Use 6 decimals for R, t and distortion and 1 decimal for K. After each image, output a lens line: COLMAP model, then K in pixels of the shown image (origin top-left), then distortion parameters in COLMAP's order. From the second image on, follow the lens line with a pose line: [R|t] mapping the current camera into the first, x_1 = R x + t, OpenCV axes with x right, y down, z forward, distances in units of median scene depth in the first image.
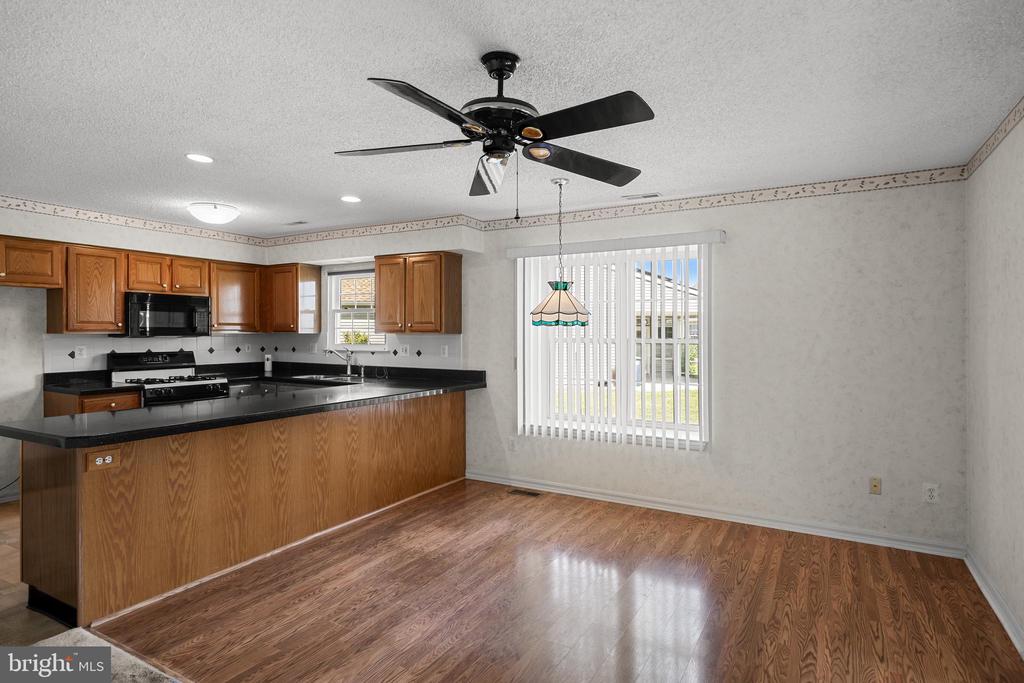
lens RADIAL K [[570.5, 0, 510.0], [0, 570.5, 339.3], [0, 0, 1]] dist [-0.001320, 0.001306]
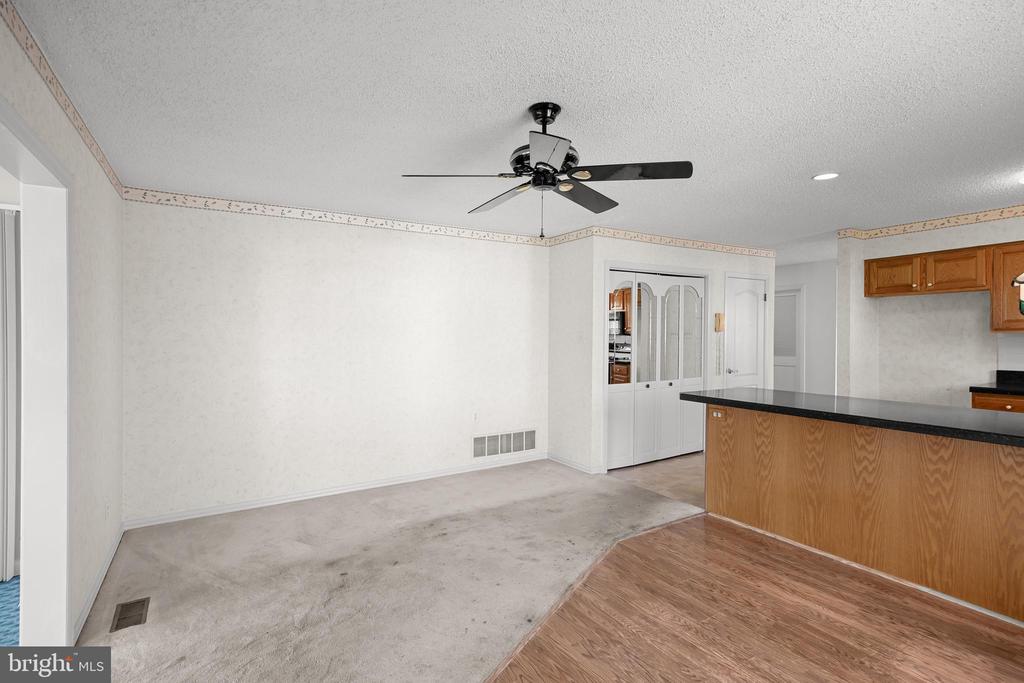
lens RADIAL K [[499.9, 0, 514.5], [0, 499.9, 337.9], [0, 0, 1]] dist [0.002982, 0.000278]
pose [[-0.496538, 0.009168, -0.867966, 0.622978], [-0.004627, 0.999902, 0.013209, -0.012372], [0.868003, 0.010575, -0.496447, 0.979071]]
